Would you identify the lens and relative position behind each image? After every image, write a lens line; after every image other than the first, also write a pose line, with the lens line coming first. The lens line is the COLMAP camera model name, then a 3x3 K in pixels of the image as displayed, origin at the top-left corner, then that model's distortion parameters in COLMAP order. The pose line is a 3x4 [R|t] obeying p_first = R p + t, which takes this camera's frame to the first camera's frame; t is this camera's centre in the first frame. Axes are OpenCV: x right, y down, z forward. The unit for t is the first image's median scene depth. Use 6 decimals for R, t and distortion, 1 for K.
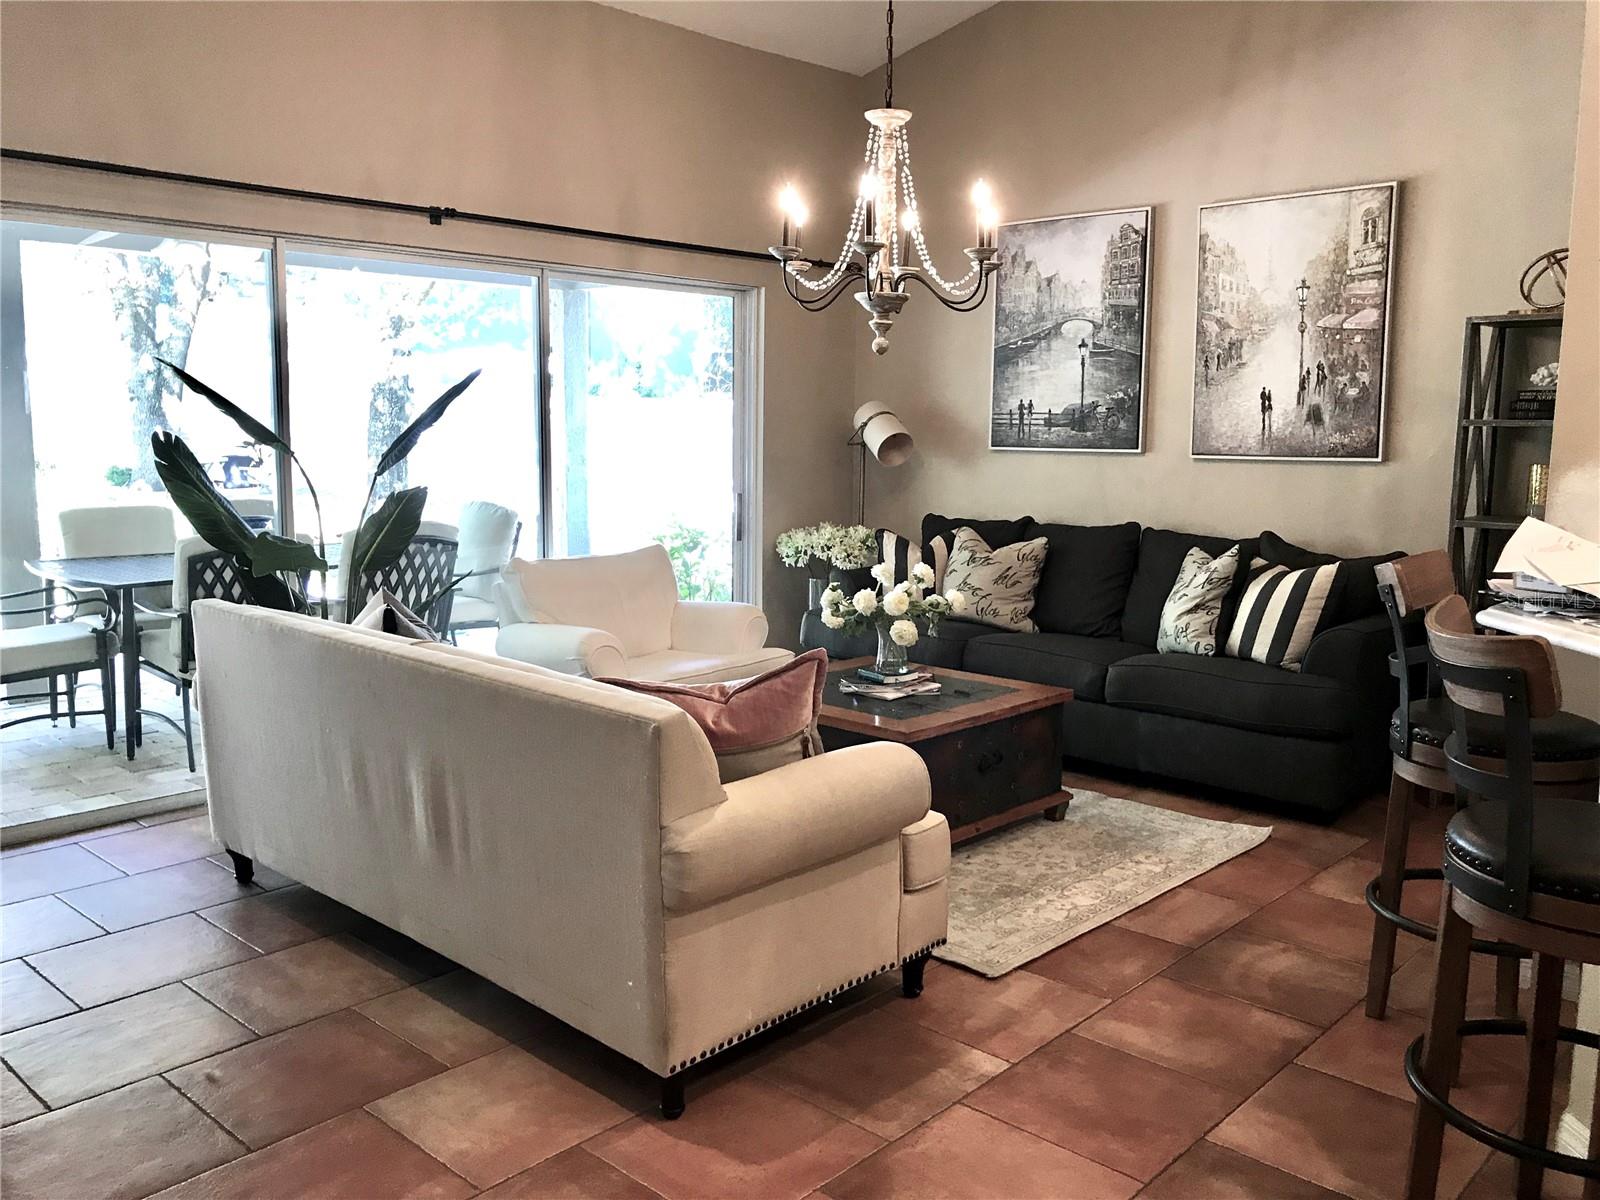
lens RADIAL K [[1348.0, 0, 800.0], [0, 1348.0, 600.0], [0, 0, 1]] dist [0.014929, 0.001181]
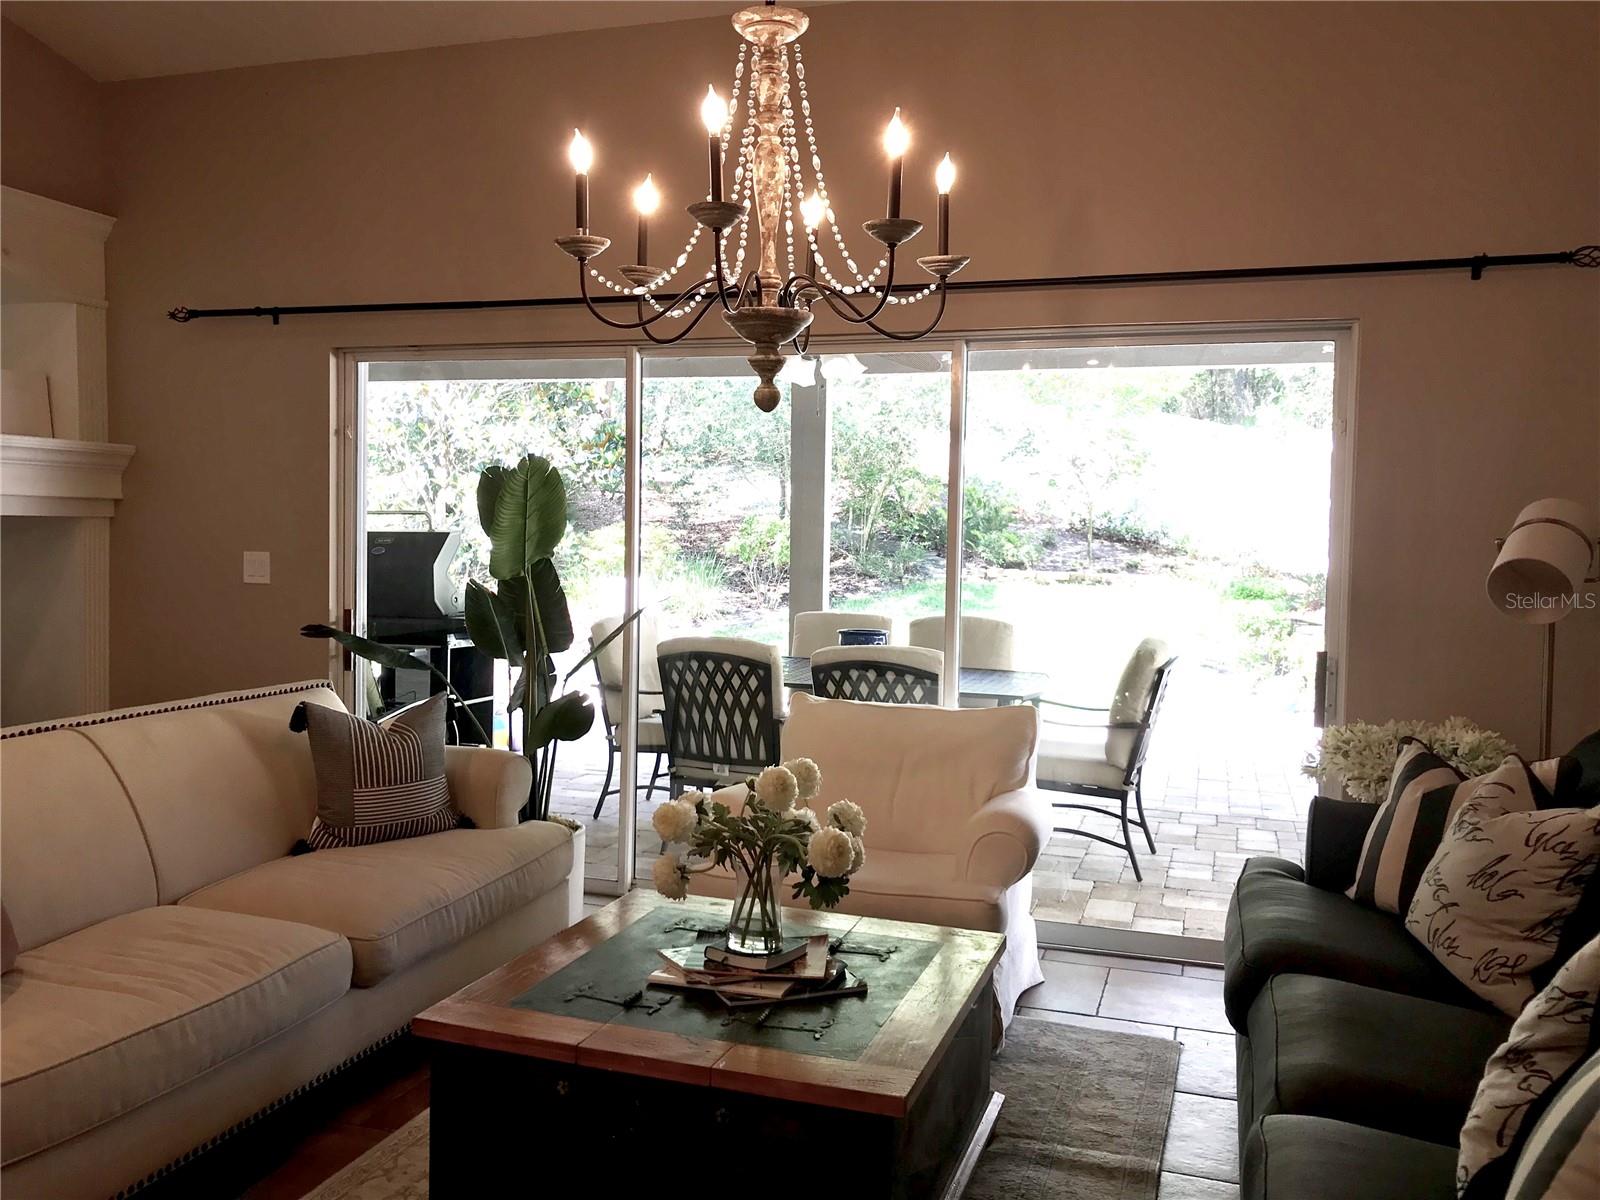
lens RADIAL K [[1329.1, 0, 750.4], [0, 1329.1, 596.7], [0, 0, 1]] dist [0.196056, 0.000176]
pose [[0.371316, 0.041264, -0.927589, 0.485552], [-0.136152, 0.990633, -0.010434, -0.068662], [0.918470, 0.130167, 0.373456, 0.585788]]
